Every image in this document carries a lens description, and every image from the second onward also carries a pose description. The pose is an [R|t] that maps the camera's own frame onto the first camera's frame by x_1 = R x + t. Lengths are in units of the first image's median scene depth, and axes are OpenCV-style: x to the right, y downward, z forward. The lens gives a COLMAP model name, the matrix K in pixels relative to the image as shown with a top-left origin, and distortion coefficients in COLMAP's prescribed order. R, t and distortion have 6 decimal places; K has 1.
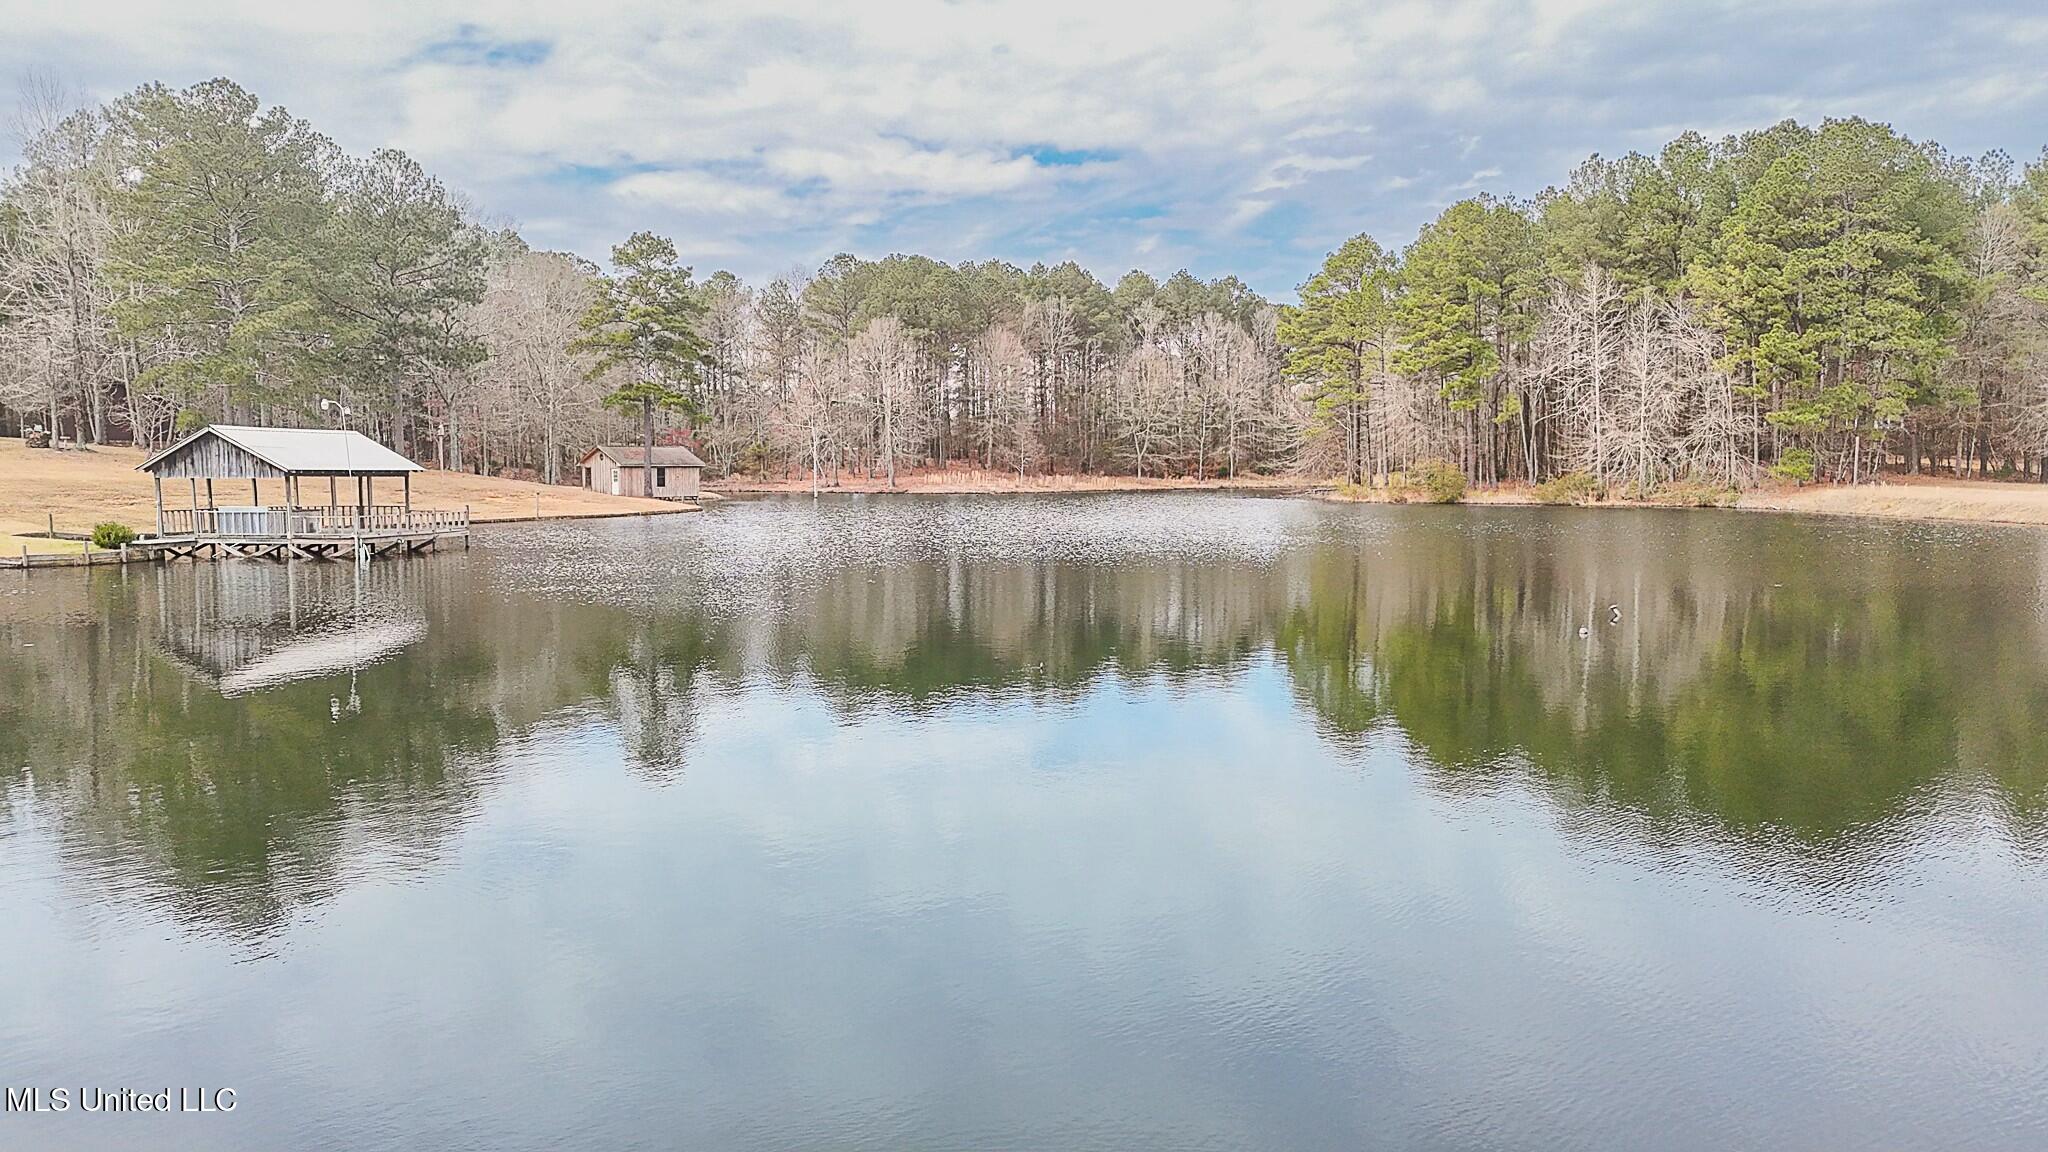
lens RADIAL K [[1491.8, 0, 1031.5], [0, 1491.8, 576.4], [0, 0, 1]] dist [0.062479, -0.024864]
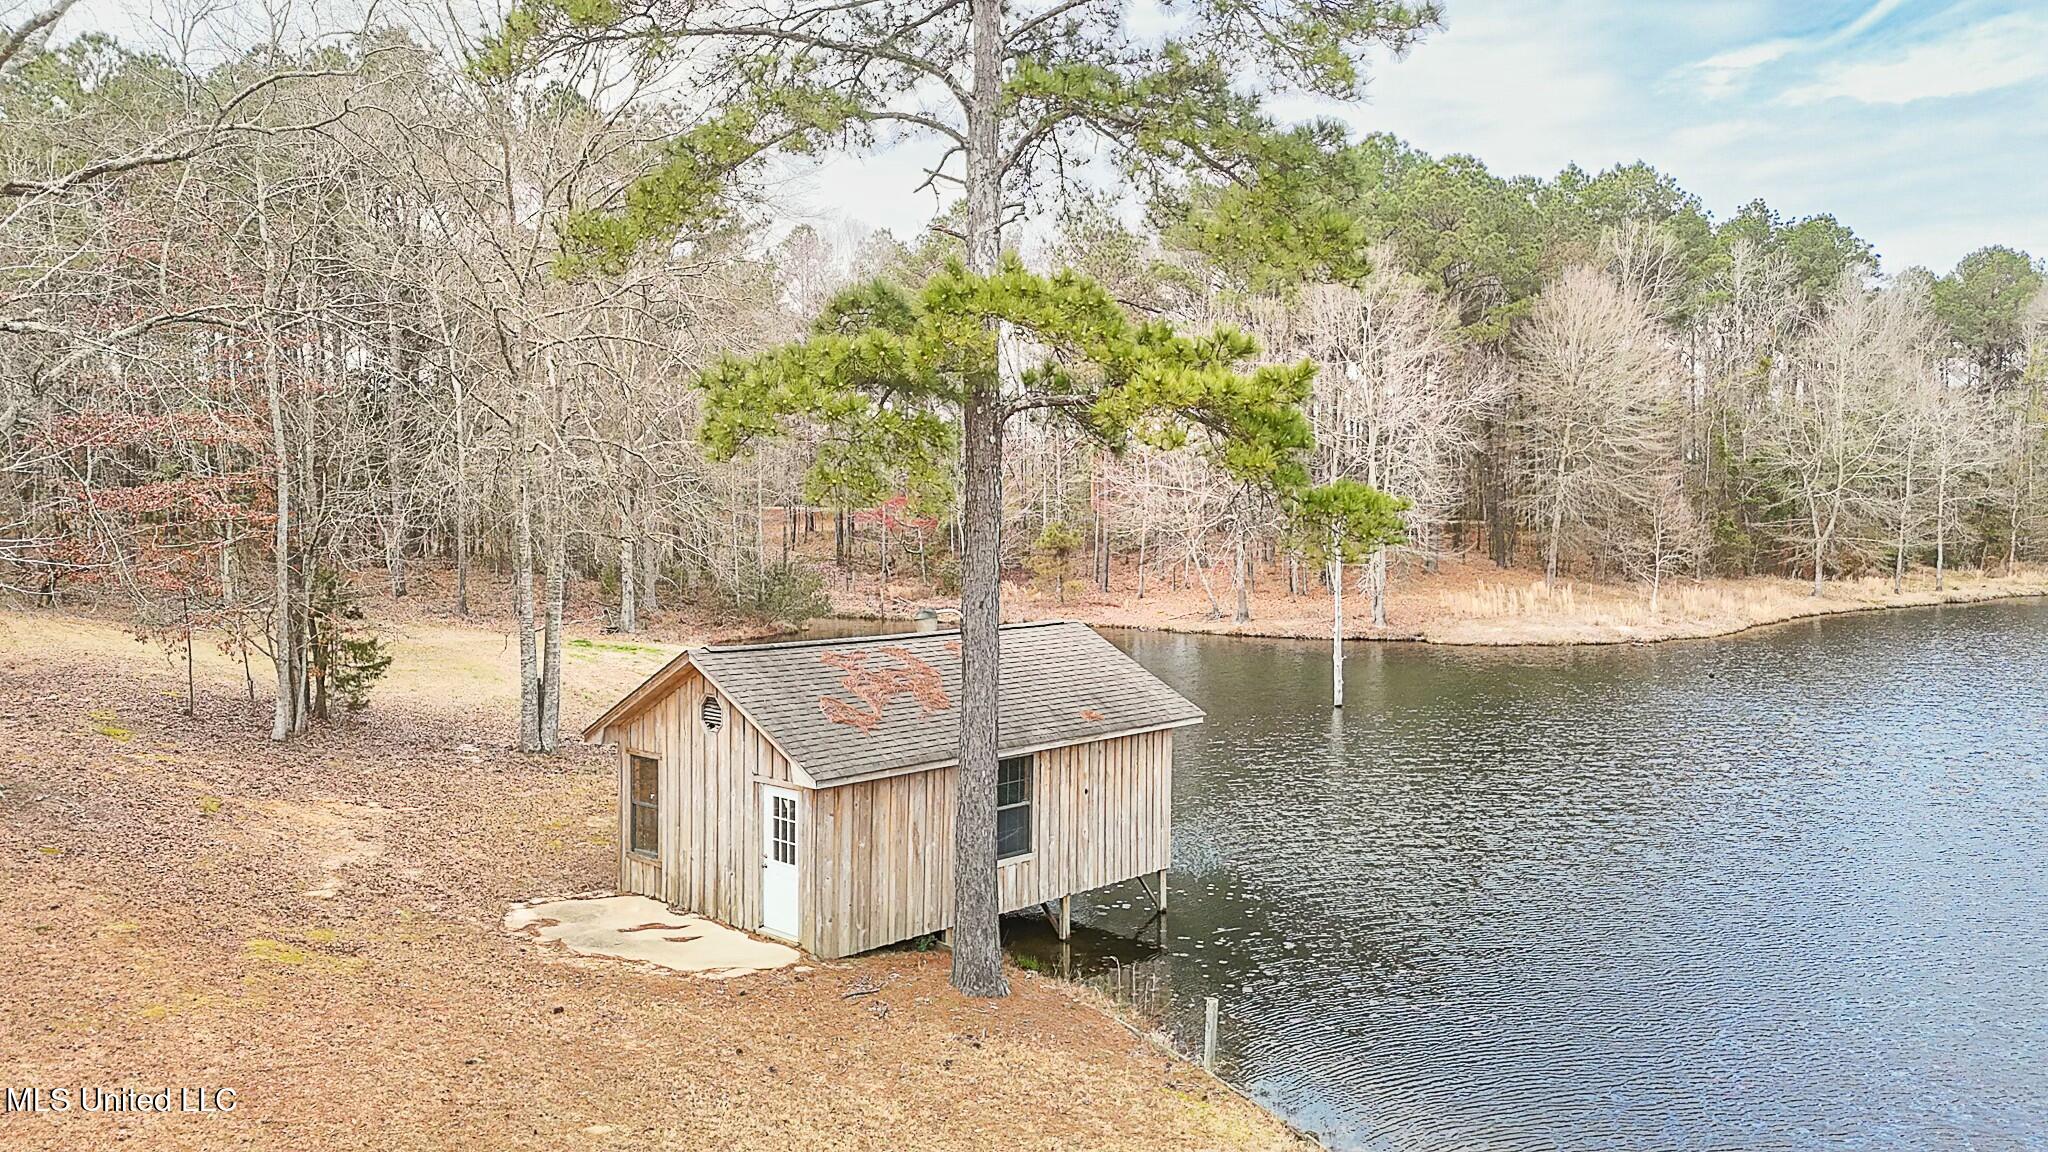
lens RADIAL K [[1491.8, 0, 1019.1], [0, 1491.8, 574.4], [0, 0, 1]] dist [0.062479, -0.024864]
pose [[0.994168, 0.000540, -0.107839, -0.225704], [-0.003882, 0.999519, -0.030783, -0.089630], [0.107770, 0.031022, 0.993692, 0.809332]]
